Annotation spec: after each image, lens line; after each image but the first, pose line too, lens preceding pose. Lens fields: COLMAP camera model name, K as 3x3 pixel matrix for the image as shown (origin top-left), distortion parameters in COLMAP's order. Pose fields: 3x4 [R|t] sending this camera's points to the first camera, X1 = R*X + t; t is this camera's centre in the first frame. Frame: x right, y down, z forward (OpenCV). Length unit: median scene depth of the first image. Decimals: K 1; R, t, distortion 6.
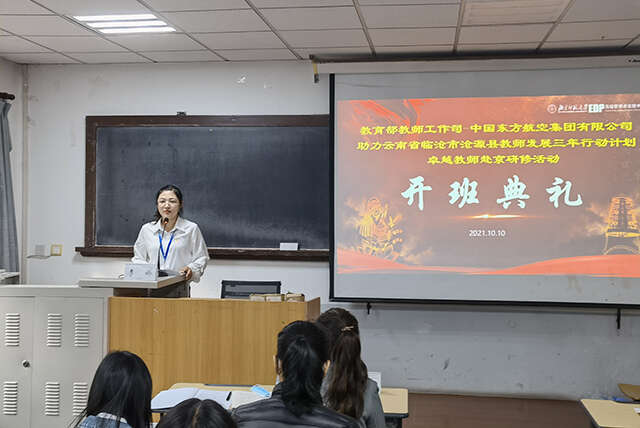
lens RADIAL K [[790.0, 0, 306.1], [0, 790.0, 197.5], [0, 0, 1]] dist [0.078965, 0.034149]
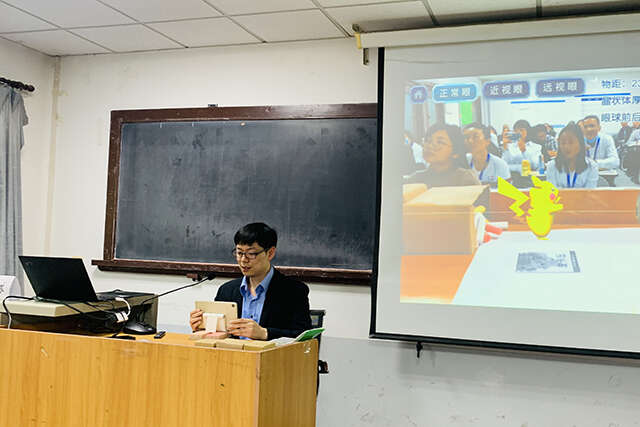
lens RADIAL K [[570.8, 0, 381.7], [0, 570.8, 214.1], [0, 0, 1]] dist [0.099368, -0.174526]
pose [[0.993219, 0.020013, -0.114520, 0.098391], [-0.025275, 0.998682, -0.044679, 0.033600], [0.113475, 0.047270, 0.992416, 0.418482]]
